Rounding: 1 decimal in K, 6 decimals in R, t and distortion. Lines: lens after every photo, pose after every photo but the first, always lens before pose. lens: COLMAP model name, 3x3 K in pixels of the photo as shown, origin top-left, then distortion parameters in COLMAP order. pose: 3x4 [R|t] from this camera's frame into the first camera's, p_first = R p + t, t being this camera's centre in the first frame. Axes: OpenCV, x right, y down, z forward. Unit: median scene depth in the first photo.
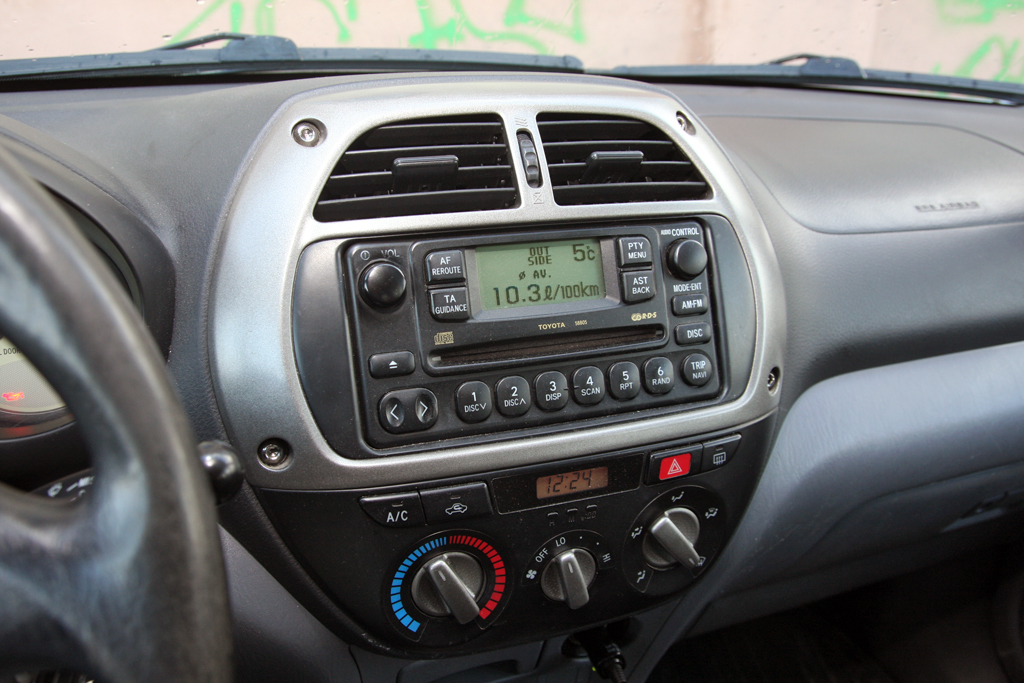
lens RADIAL K [[902.7, 0, 512.0], [0, 902.7, 341.5], [0, 0, 1]] dist [-0.153234, 0.166152]
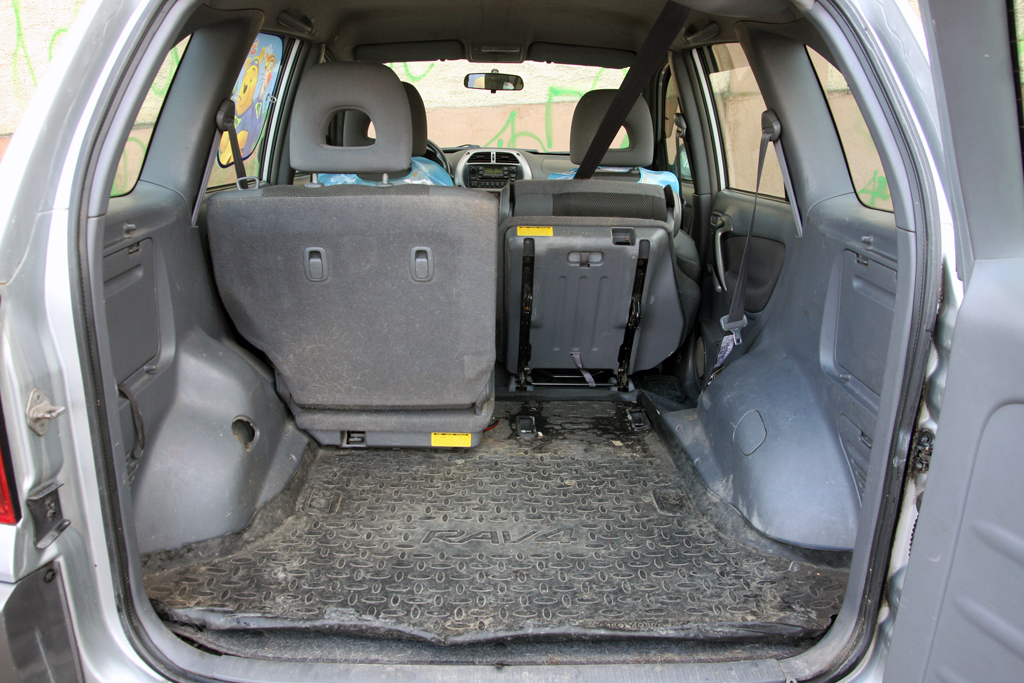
lens RADIAL K [[822.9, 0, 512.0], [0, 822.9, 341.5], [0, 0, 1]] dist [-0.096434, 0.005876]
pose [[0.944945, 0.072071, -0.319193, 2.680019], [-0.110237, 0.988539, -0.103143, 2.206208], [0.308101, 0.132651, 0.942060, -5.762704]]
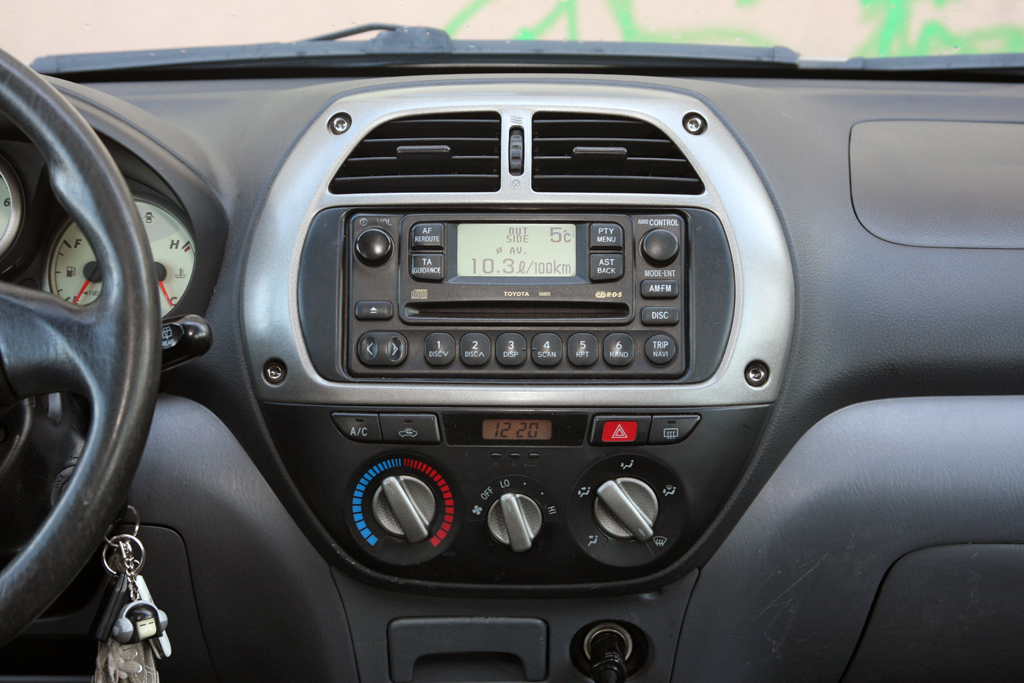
lens RADIAL K [[1928.4, 0, 512.0], [0, 1928.4, 341.5], [0, 0, 1]] dist [0.058521, 0.042265]
pose [[0.921705, 0.060293, -0.383176, 0.968483], [-0.112734, 0.986843, -0.115893, 0.323180], [0.371147, 0.150016, 0.916376, -1.229551]]
